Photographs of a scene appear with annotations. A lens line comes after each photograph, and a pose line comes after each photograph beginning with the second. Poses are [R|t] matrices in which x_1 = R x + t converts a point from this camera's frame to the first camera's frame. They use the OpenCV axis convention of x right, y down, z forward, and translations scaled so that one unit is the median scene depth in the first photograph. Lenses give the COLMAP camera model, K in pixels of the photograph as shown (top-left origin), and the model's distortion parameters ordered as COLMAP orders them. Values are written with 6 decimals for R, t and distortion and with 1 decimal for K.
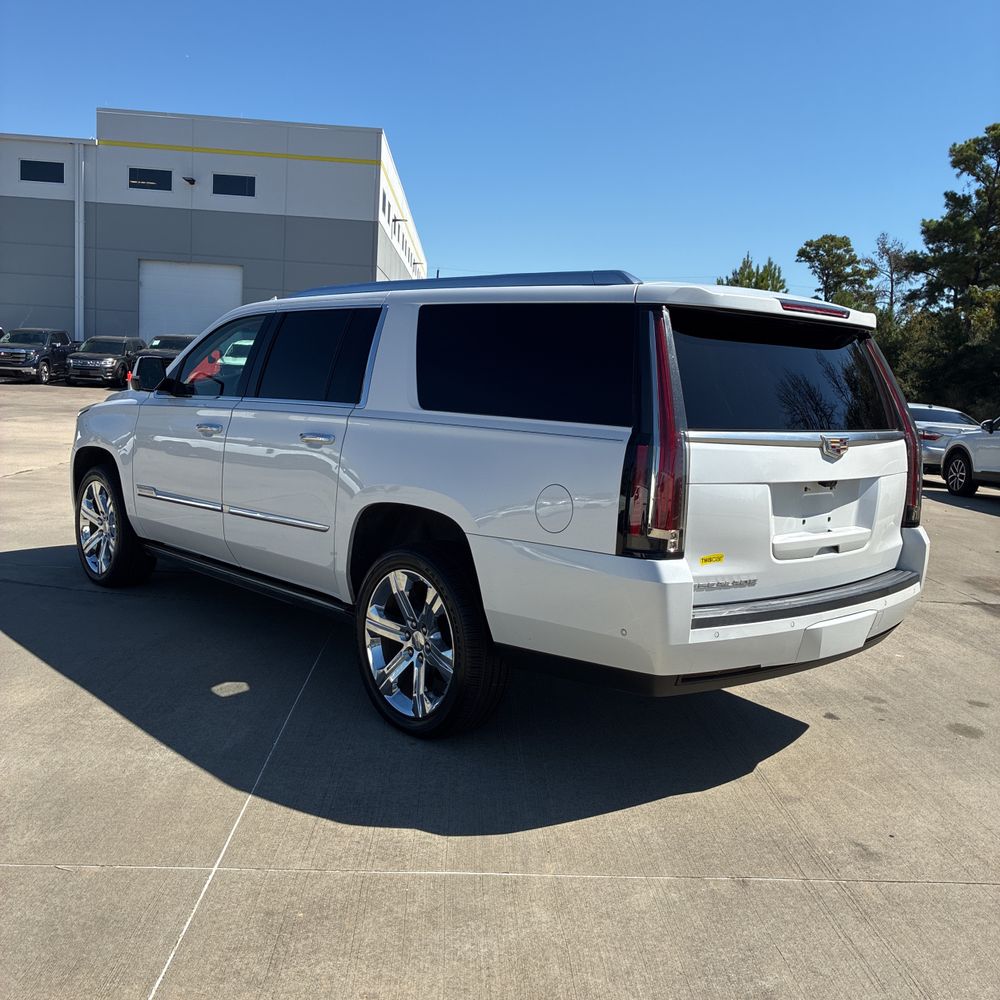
lens RADIAL K [[1015.6, 0, 507.4], [0, 1015.6, 496.7], [0, 0, 1]] dist [0.036424, -0.005158]
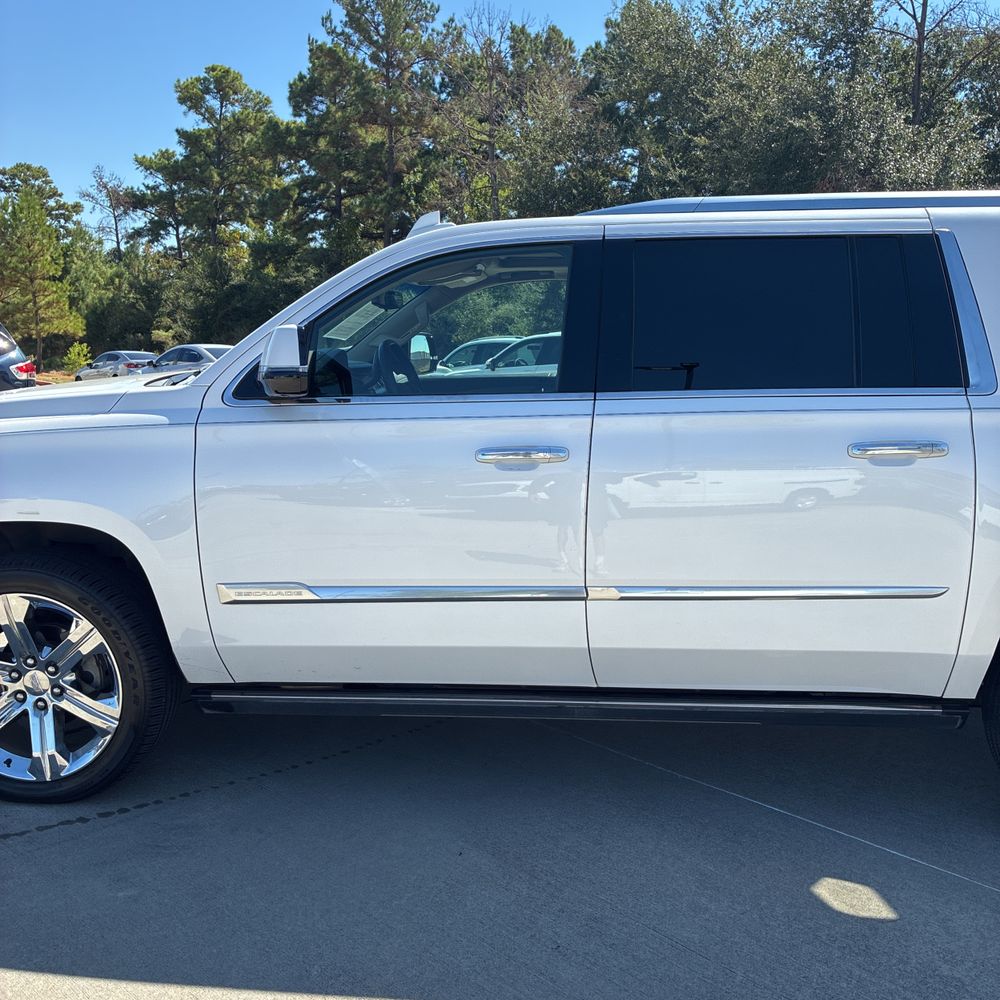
lens RADIAL K [[1029.7, 0, 494.2], [0, 1029.7, 493.0], [0, 0, 1]] dist [0.005317, 0.045063]
pose [[0.735783, -0.144351, 0.661654, -0.078378], [0.109566, 0.989521, 0.094039, -0.011727], [-0.668295, 0.003303, 0.743889, 0.070471]]
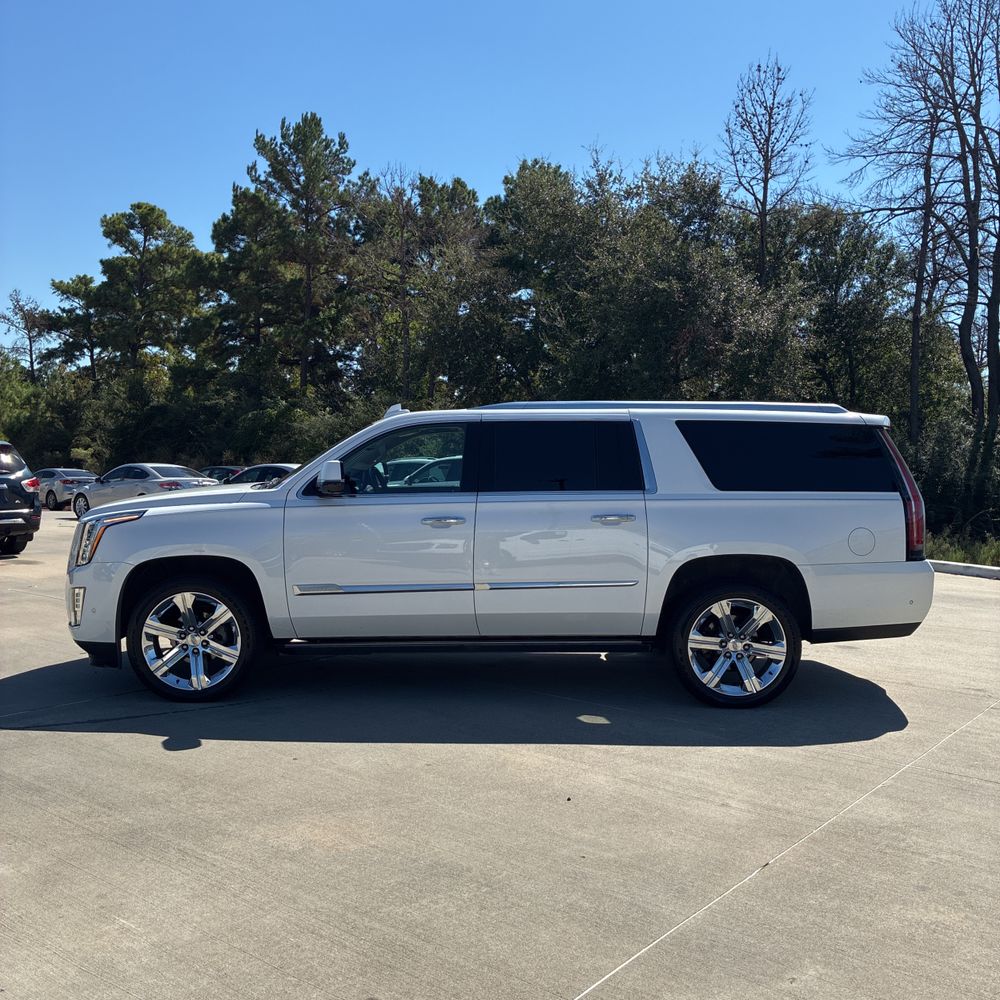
lens RADIAL K [[1032.5, 0, 491.2], [0, 1032.5, 480.1], [0, 0, 1]] dist [0.040743, -0.001383]
pose [[0.674243, -0.056608, 0.736337, -0.130171], [0.108028, 0.993893, -0.022509, -0.009499], [-0.730566, 0.094722, 0.676241, 0.019647]]
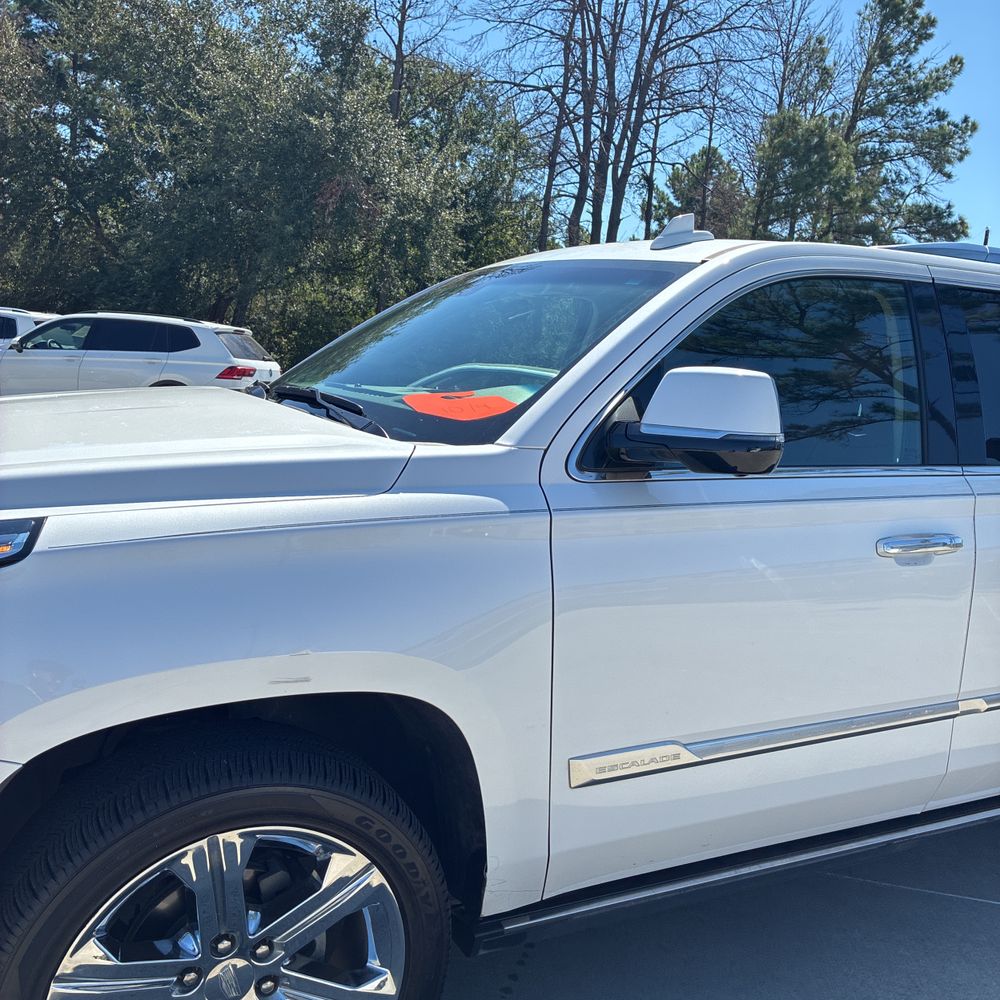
lens RADIAL K [[1015.6, 0, 507.4], [0, 1015.6, 496.7], [0, 0, 1]] dist [0.036424, -0.005158]
pose [[0.255149, -0.161622, 0.953298, -0.087741], [0.042239, 0.986853, 0.156006, -0.019133], [-0.965979, 0.000462, 0.258621, 0.123964]]
